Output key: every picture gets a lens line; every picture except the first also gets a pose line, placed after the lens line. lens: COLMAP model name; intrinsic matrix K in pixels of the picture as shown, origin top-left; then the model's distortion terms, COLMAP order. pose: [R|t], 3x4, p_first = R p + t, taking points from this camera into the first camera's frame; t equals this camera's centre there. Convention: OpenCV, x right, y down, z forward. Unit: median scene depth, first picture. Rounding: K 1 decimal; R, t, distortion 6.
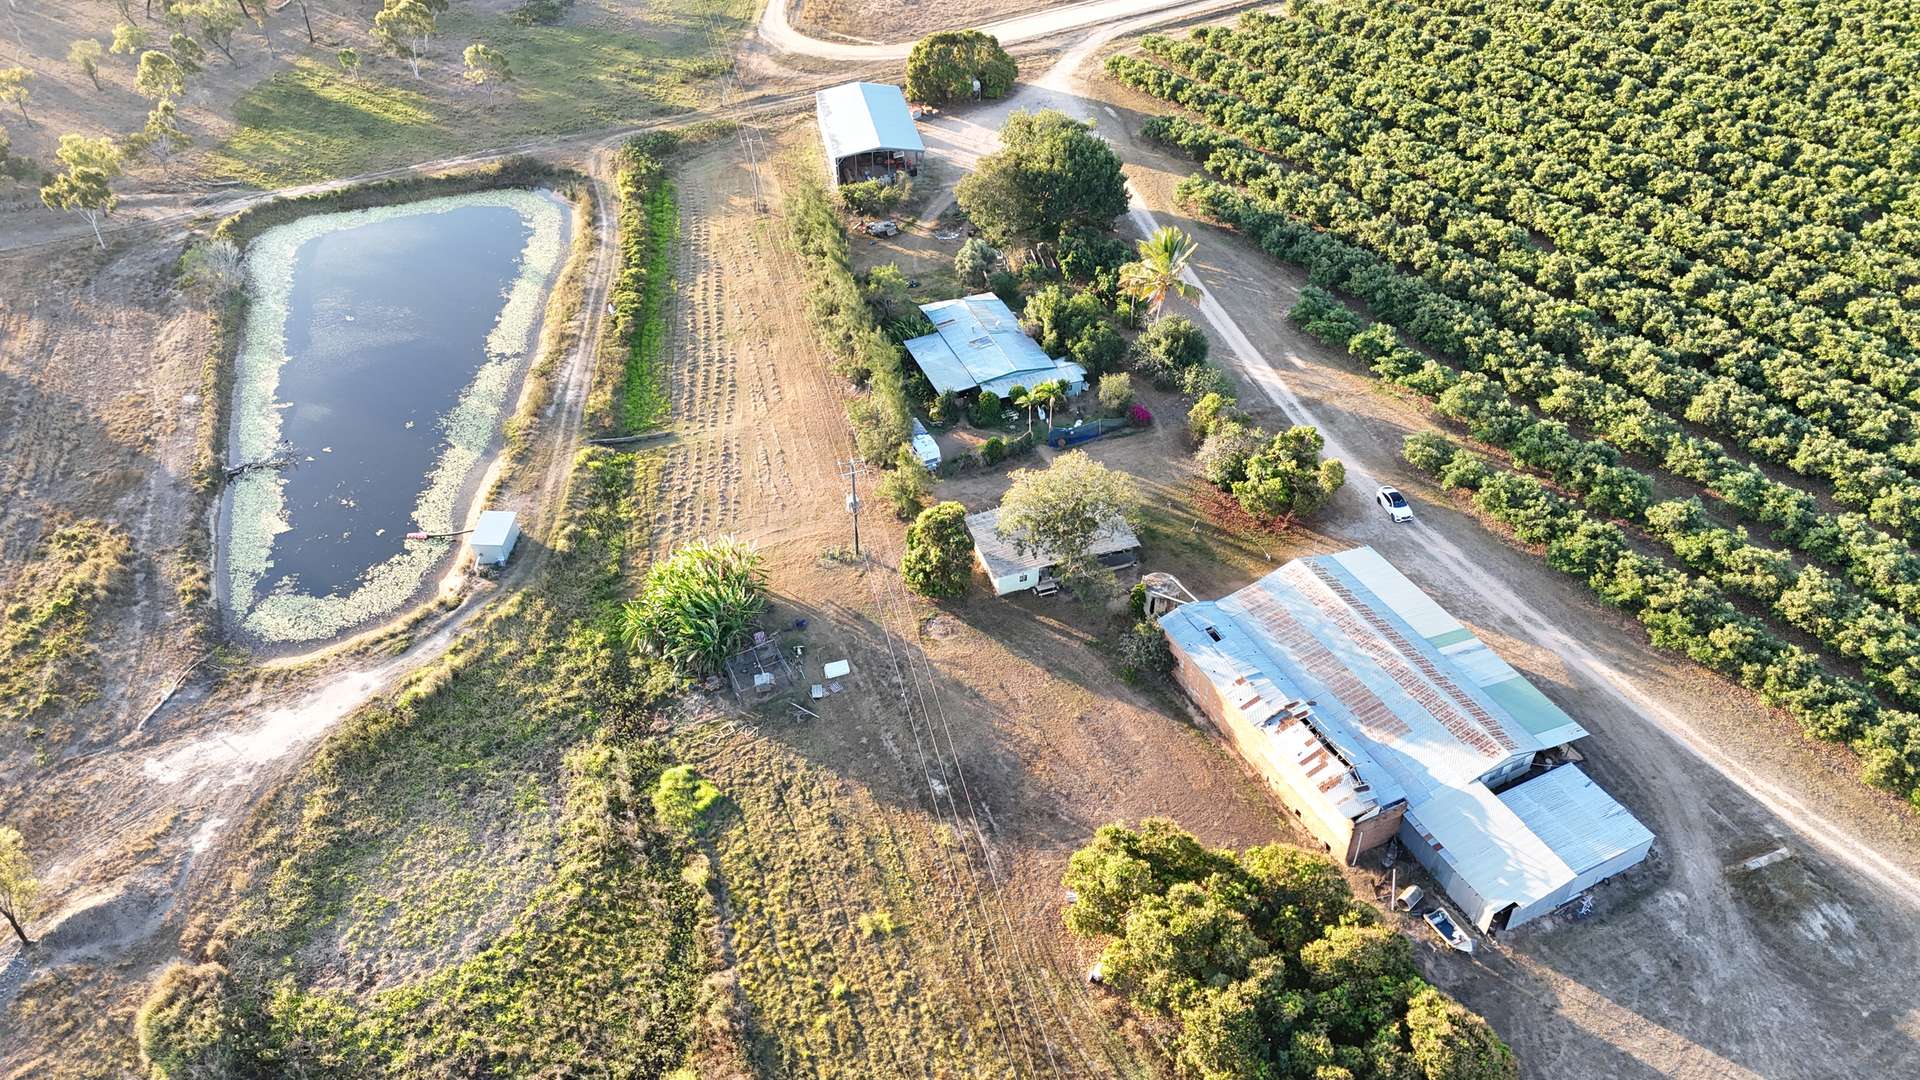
lens RADIAL K [[1397.4, 0, 960.0], [0, 1397.4, 540.0], [0, 0, 1]] dist [0.065504, -0.053193]
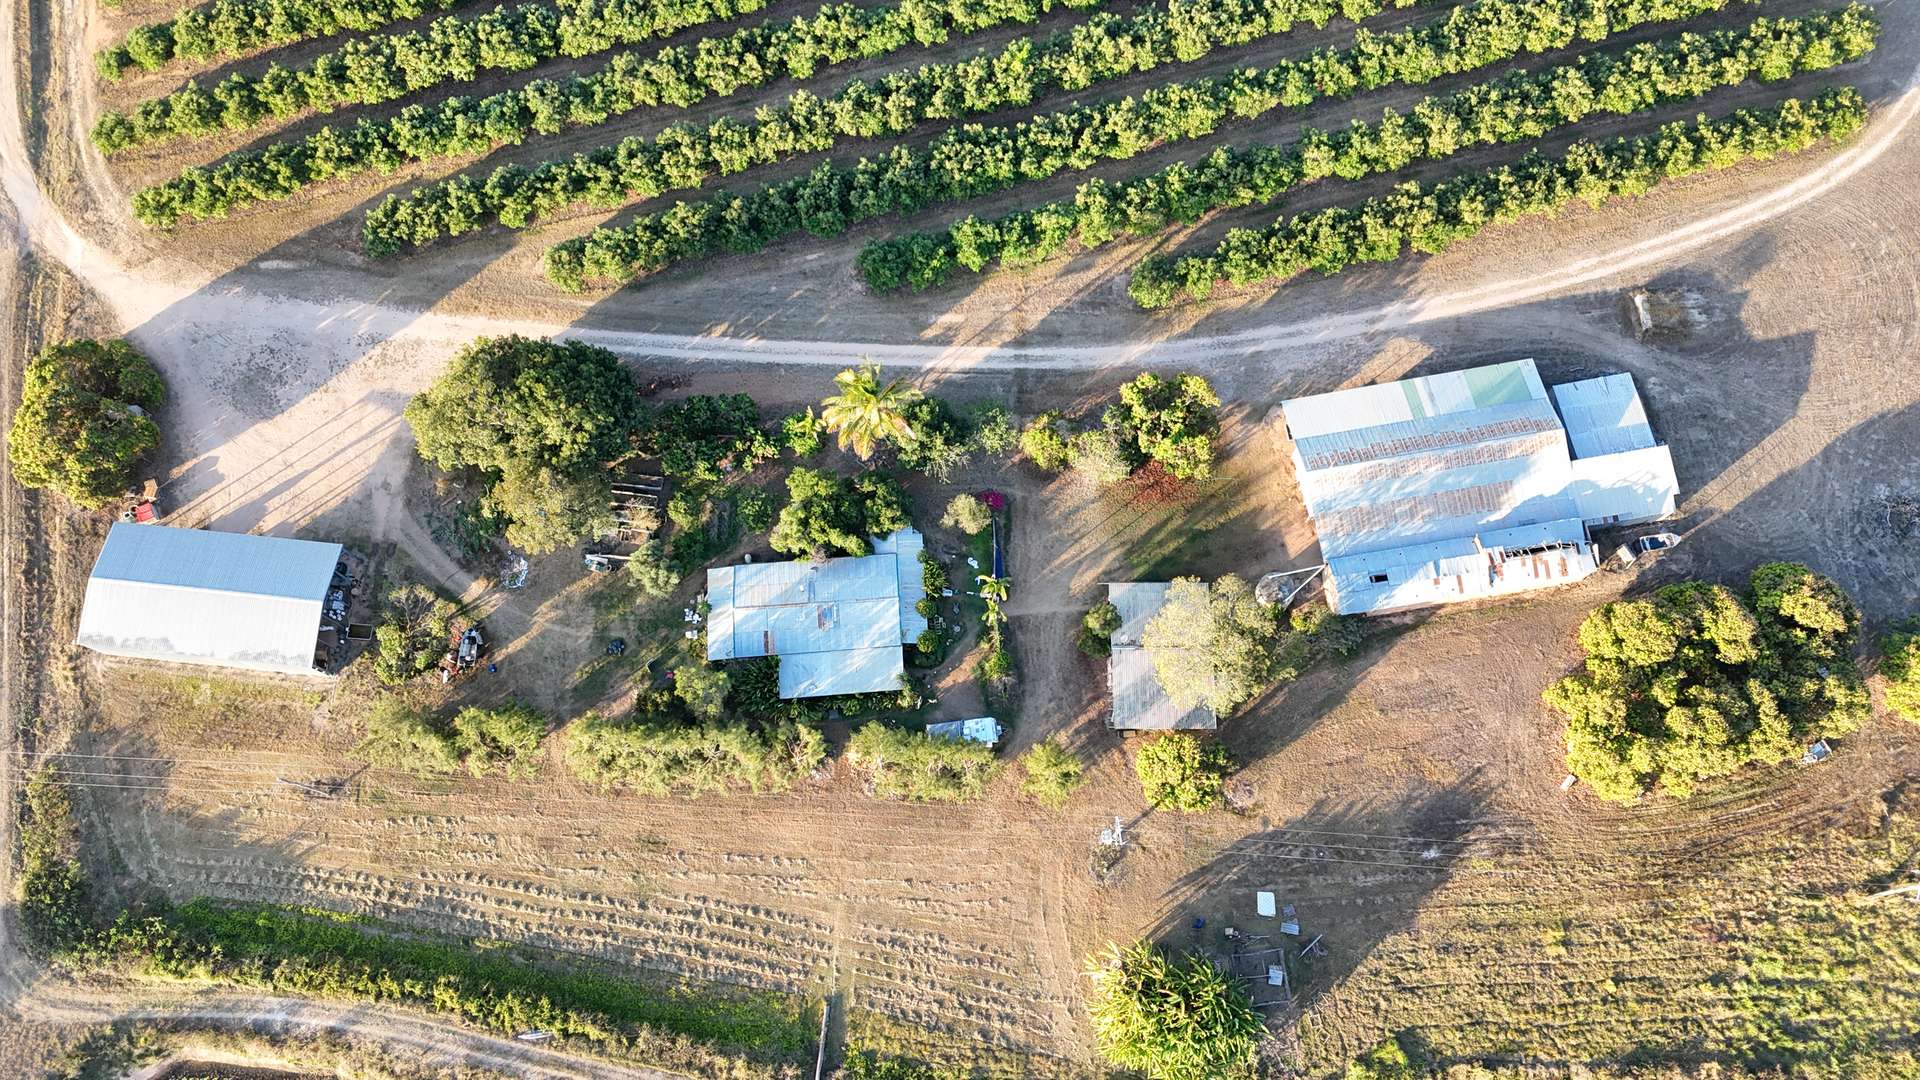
lens RADIAL K [[1397.4, 0, 960.0], [0, 1397.4, 540.0], [0, 0, 1]] dist [0.065504, -0.053193]
pose [[0.297142, -0.911332, 0.284924, -0.180478], [0.617553, 0.411013, 0.670594, -0.760713], [-0.728241, -0.023306, 0.684925, 0.371901]]
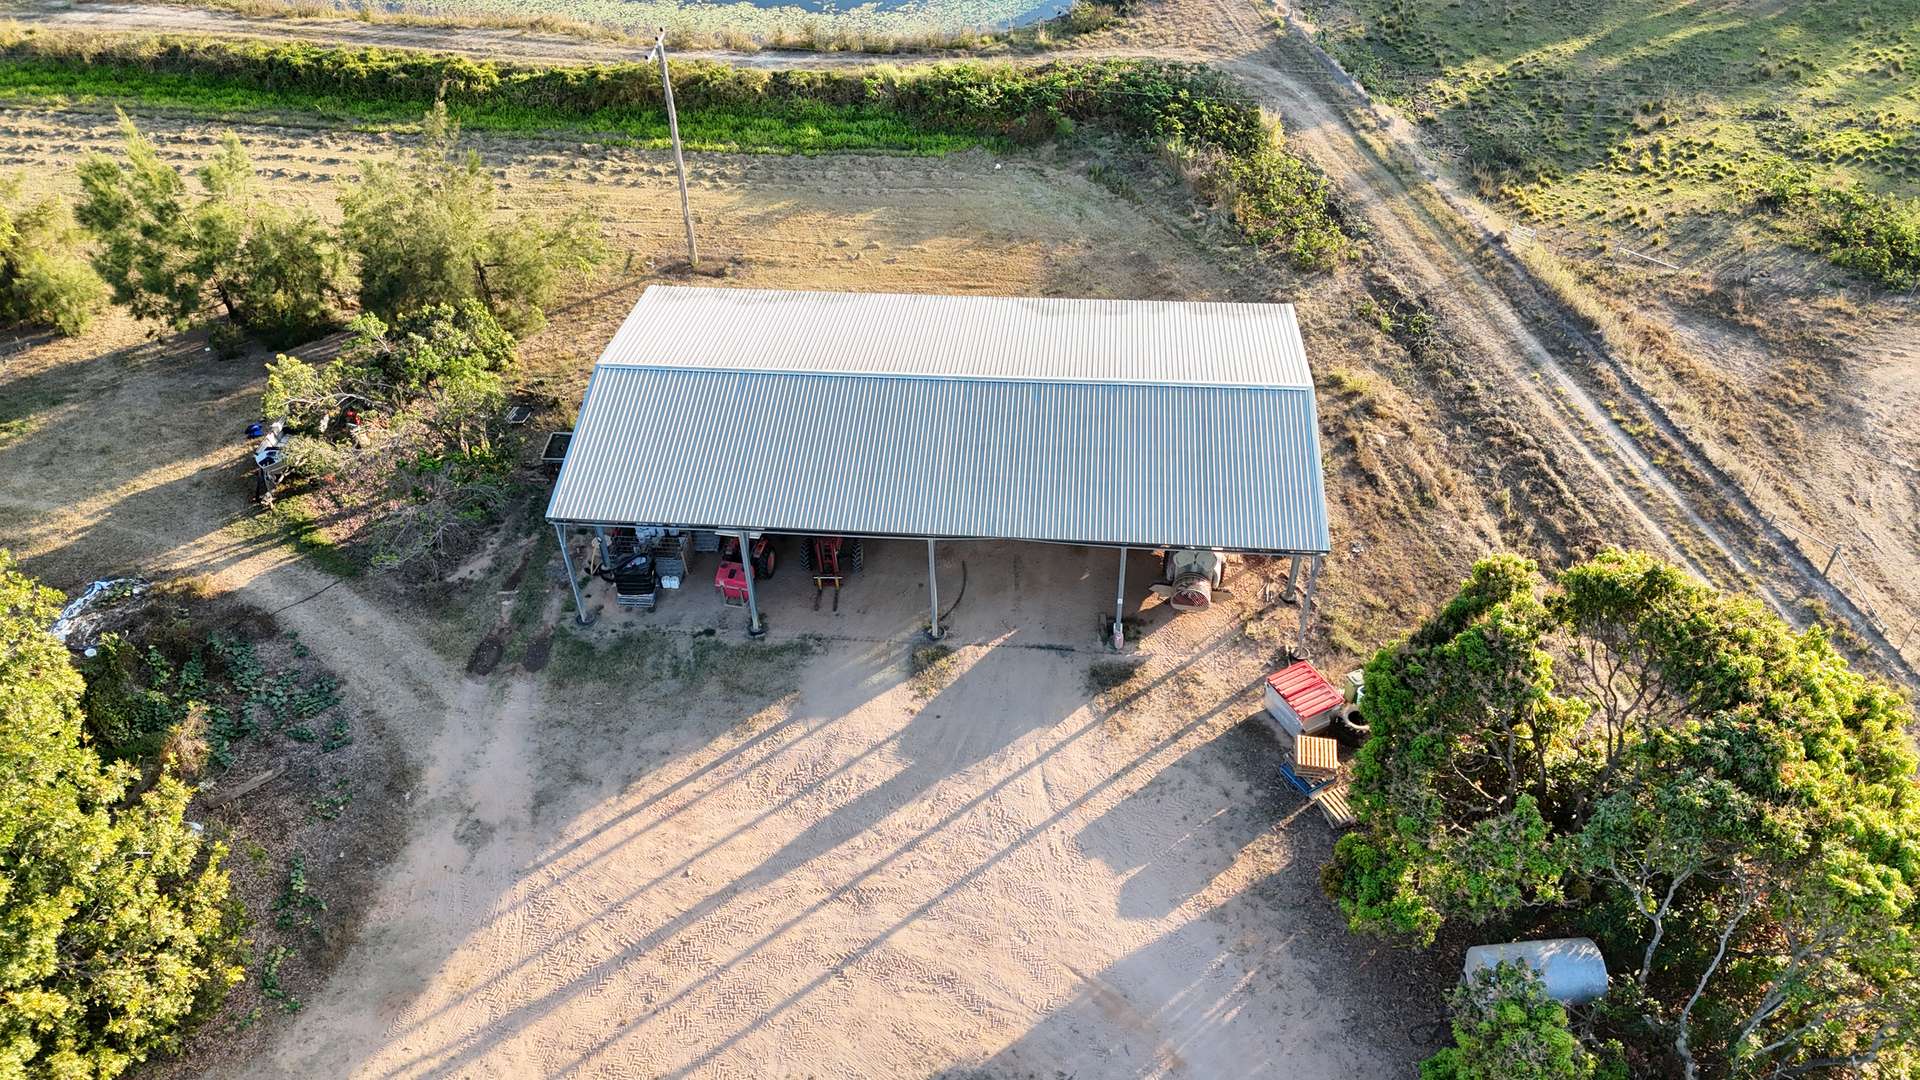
lens RADIAL K [[1373.3, 0, 970.3], [0, 1373.3, 574.8], [0, 0, 1]] dist [0.078454, -0.044789]
pose [[-0.278487, 0.667360, -0.690707, 0.145404], [-0.590894, 0.447893, 0.670997, -0.607732], [0.757159, 0.594998, 0.269606, 1.339094]]
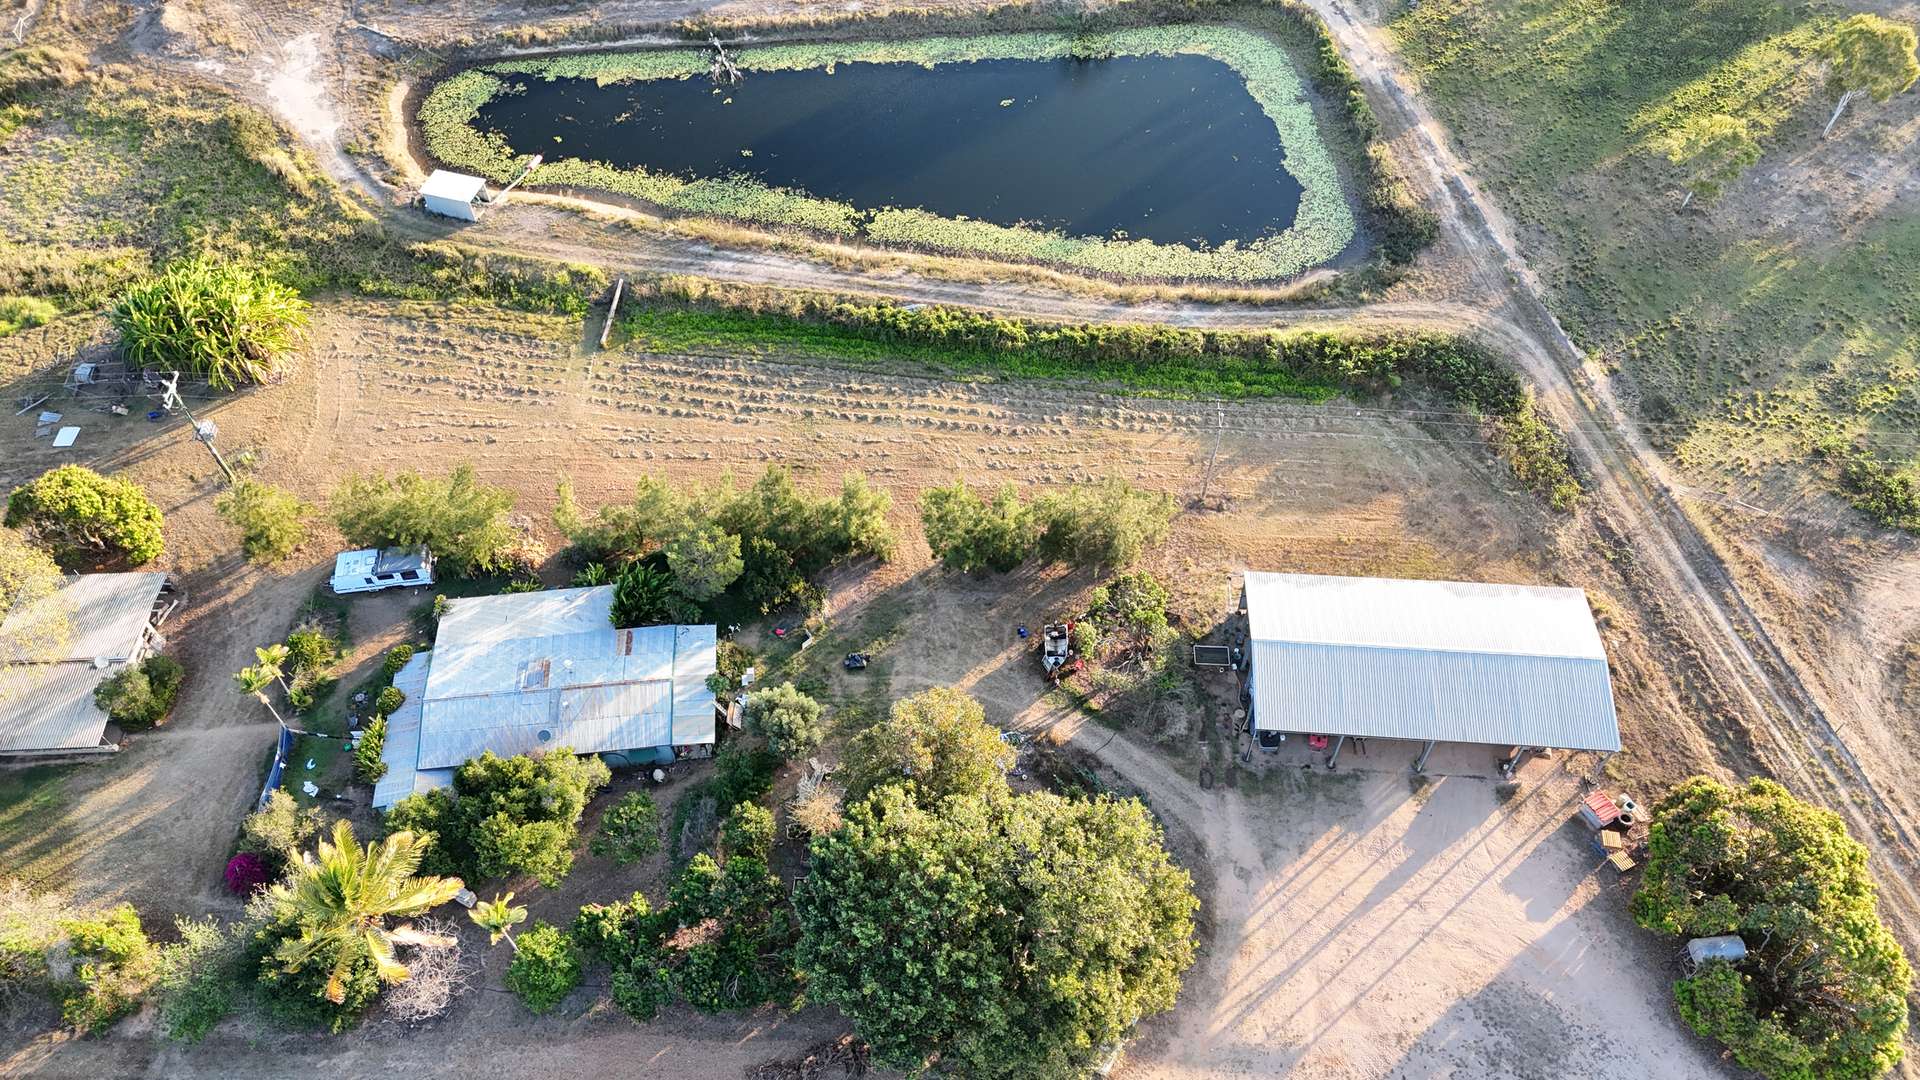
lens RADIAL K [[1373.3, 0, 970.3], [0, 1373.3, 574.8], [0, 0, 1]] dist [0.078454, -0.044789]
pose [[-0.260235, 0.784021, -0.563549, 0.294518], [-0.604248, 0.323000, 0.728393, -0.768027], [0.753102, 0.530077, 0.389687, 0.967798]]
